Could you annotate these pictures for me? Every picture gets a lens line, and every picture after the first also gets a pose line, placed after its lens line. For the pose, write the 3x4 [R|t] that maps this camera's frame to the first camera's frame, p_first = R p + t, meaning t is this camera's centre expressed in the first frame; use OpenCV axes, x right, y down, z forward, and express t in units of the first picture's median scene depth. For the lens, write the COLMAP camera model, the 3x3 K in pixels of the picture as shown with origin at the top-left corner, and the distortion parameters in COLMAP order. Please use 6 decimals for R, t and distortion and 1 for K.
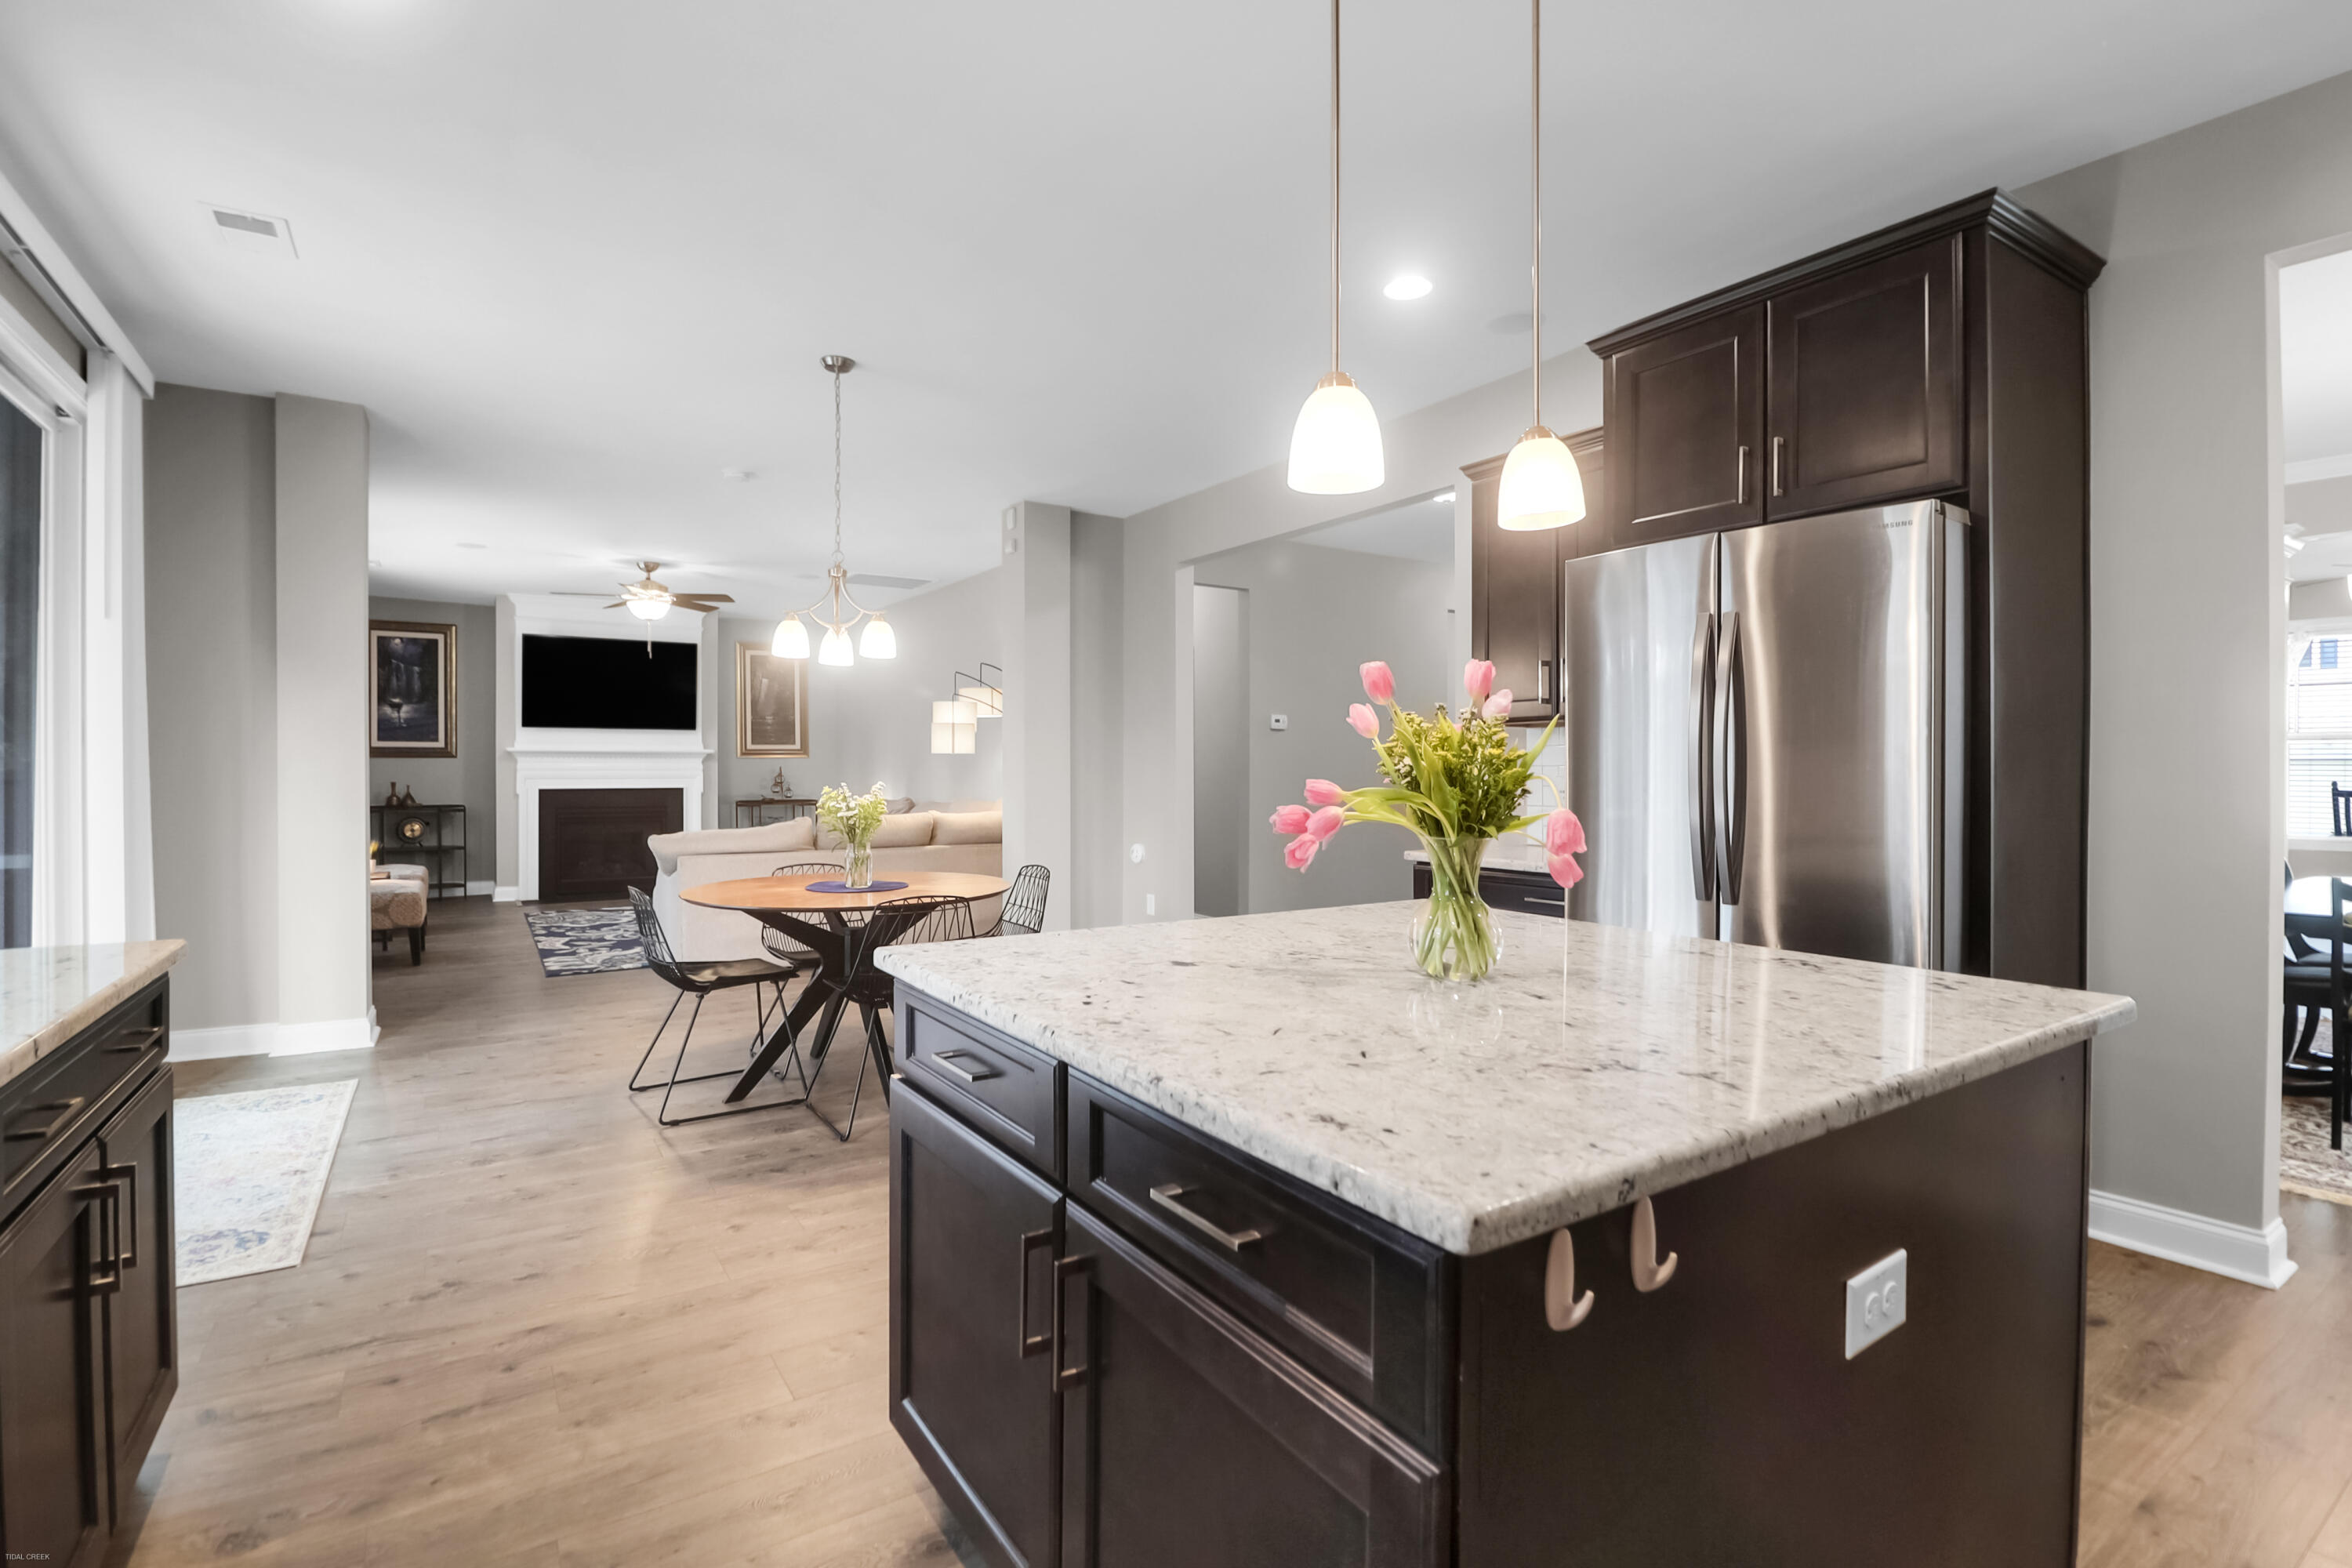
lens RADIAL K [[1102.5, 0, 1168.2], [0, 1102.5, 785.0], [0, 0, 1]] dist [-0.001959, -0.000143]
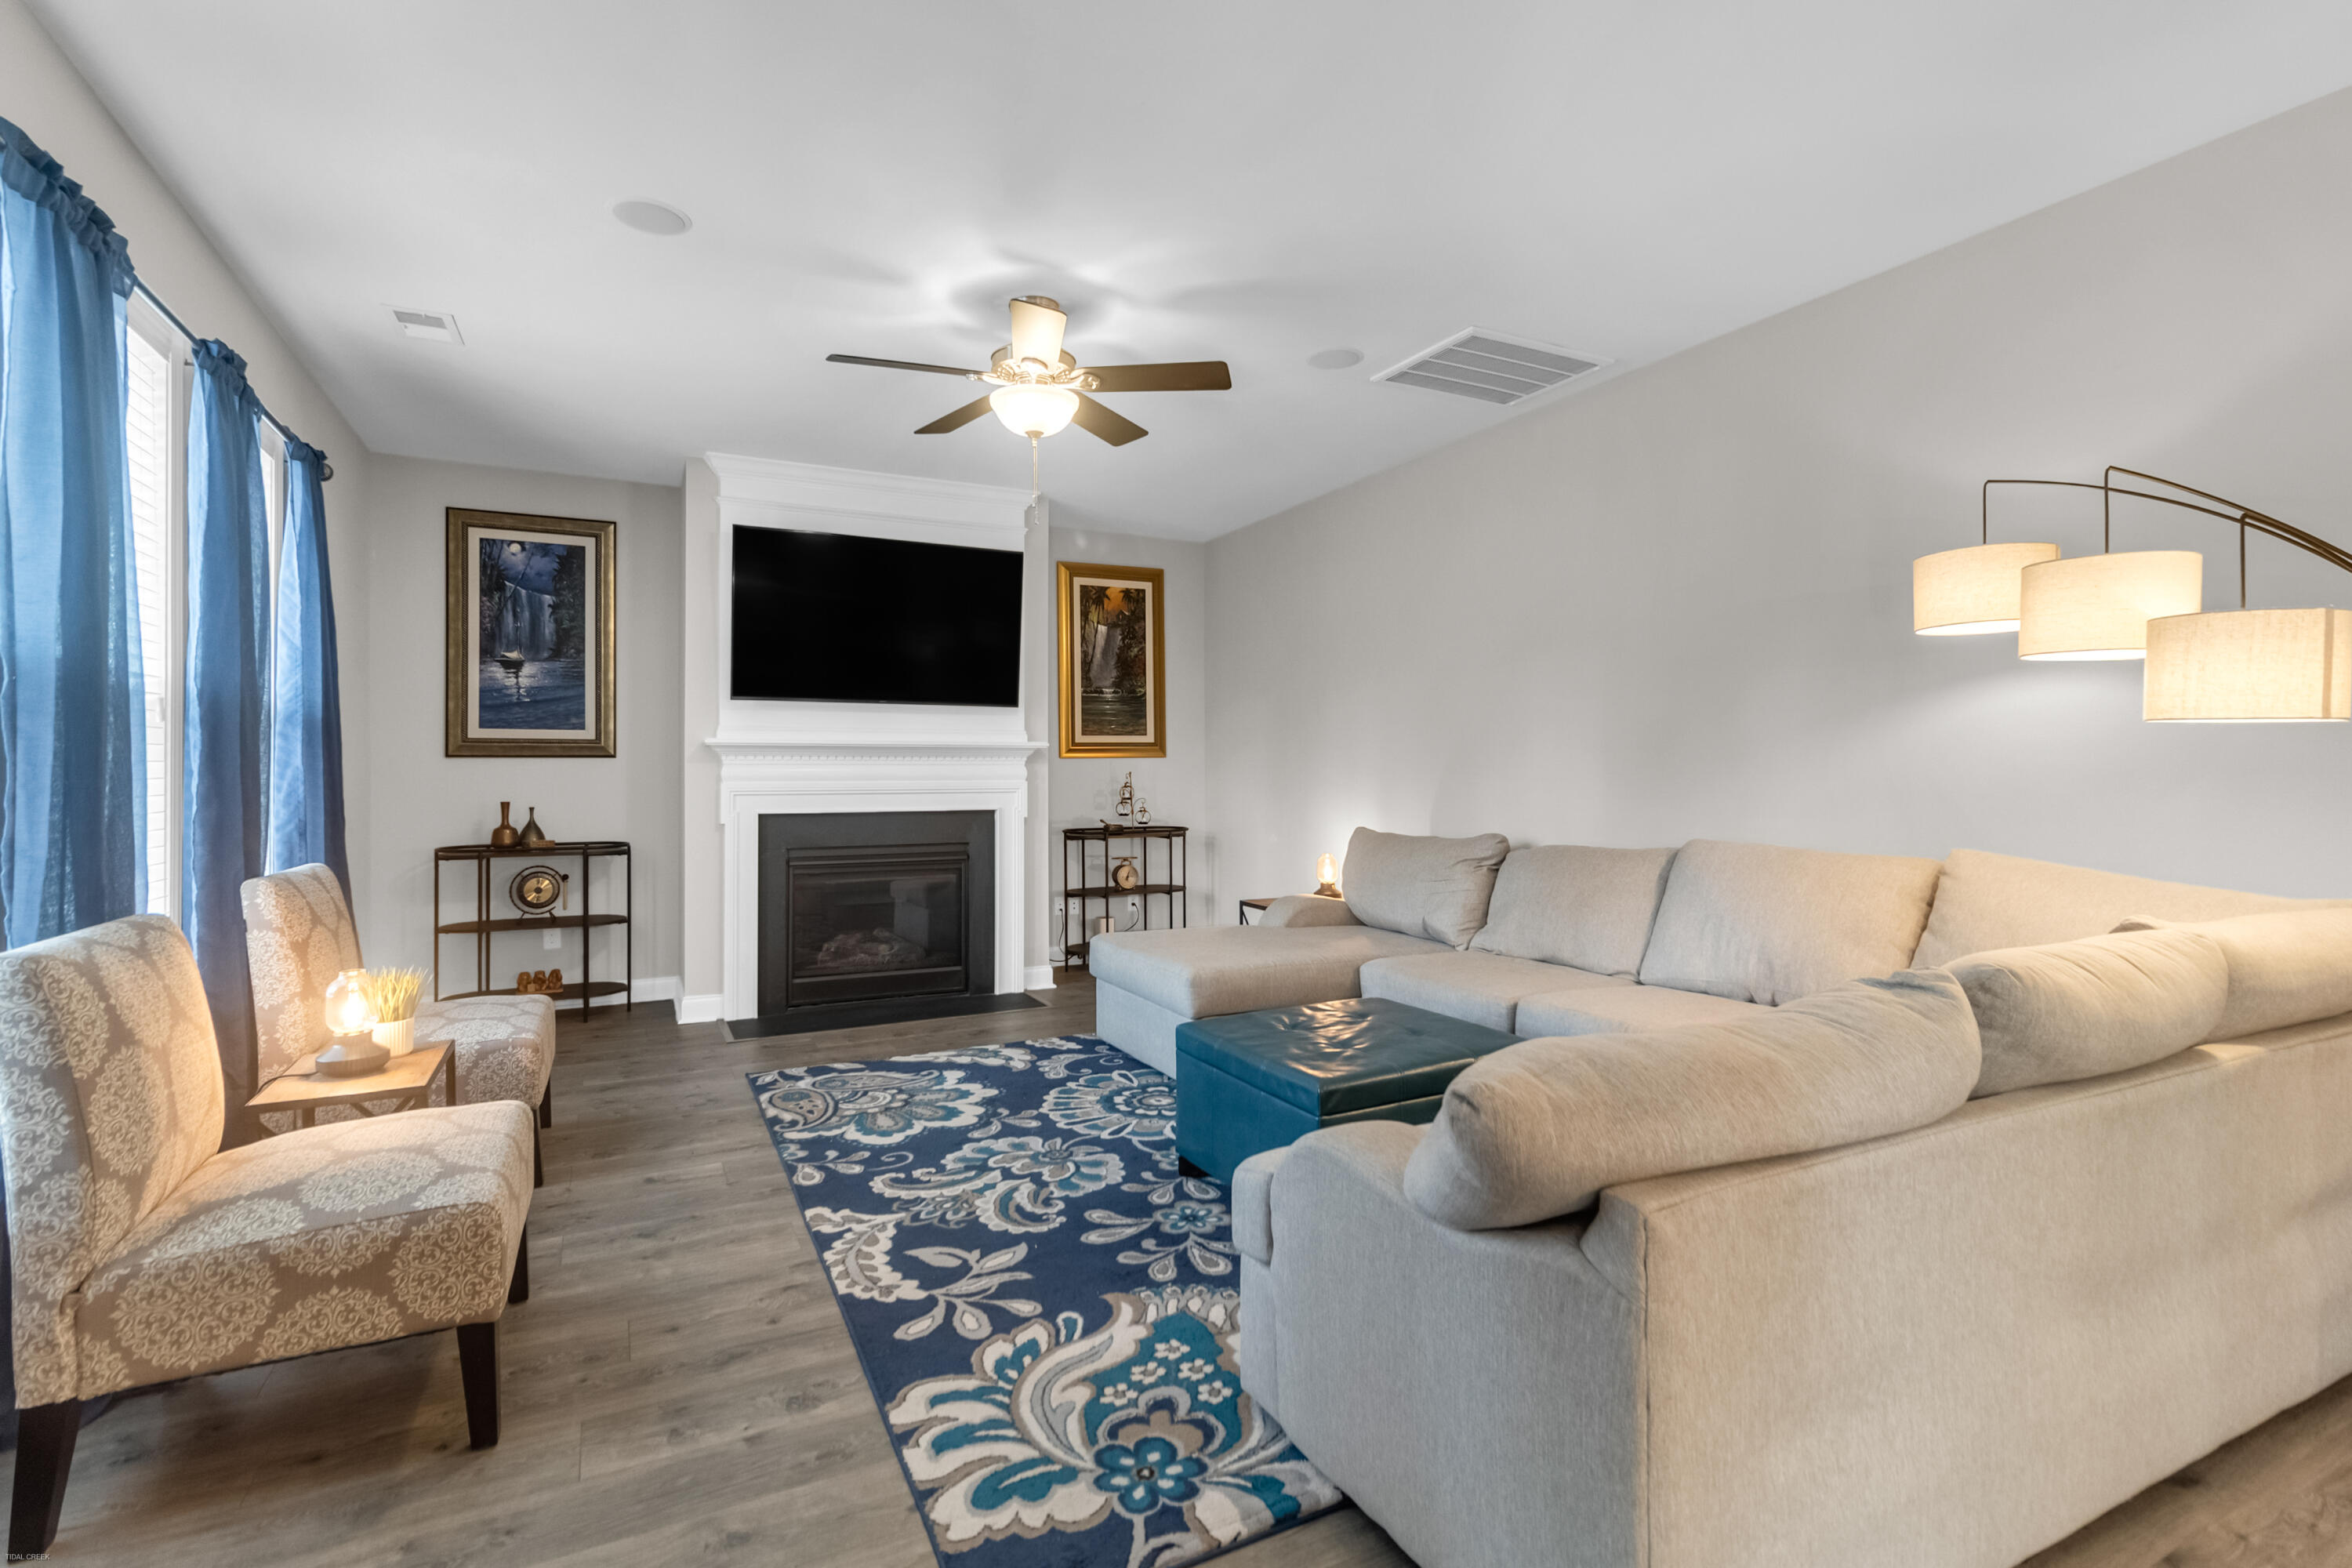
lens RADIAL K [[1102.5, 0, 1182.8], [0, 1102.5, 774.6], [0, 0, 1]] dist [-0.001959, -0.000143]
pose [[0.995273, -0.004274, -0.097018, -0.308251], [0.002885, 0.999891, -0.014448, -0.007287], [0.097069, 0.014100, 0.995178, 0.476527]]
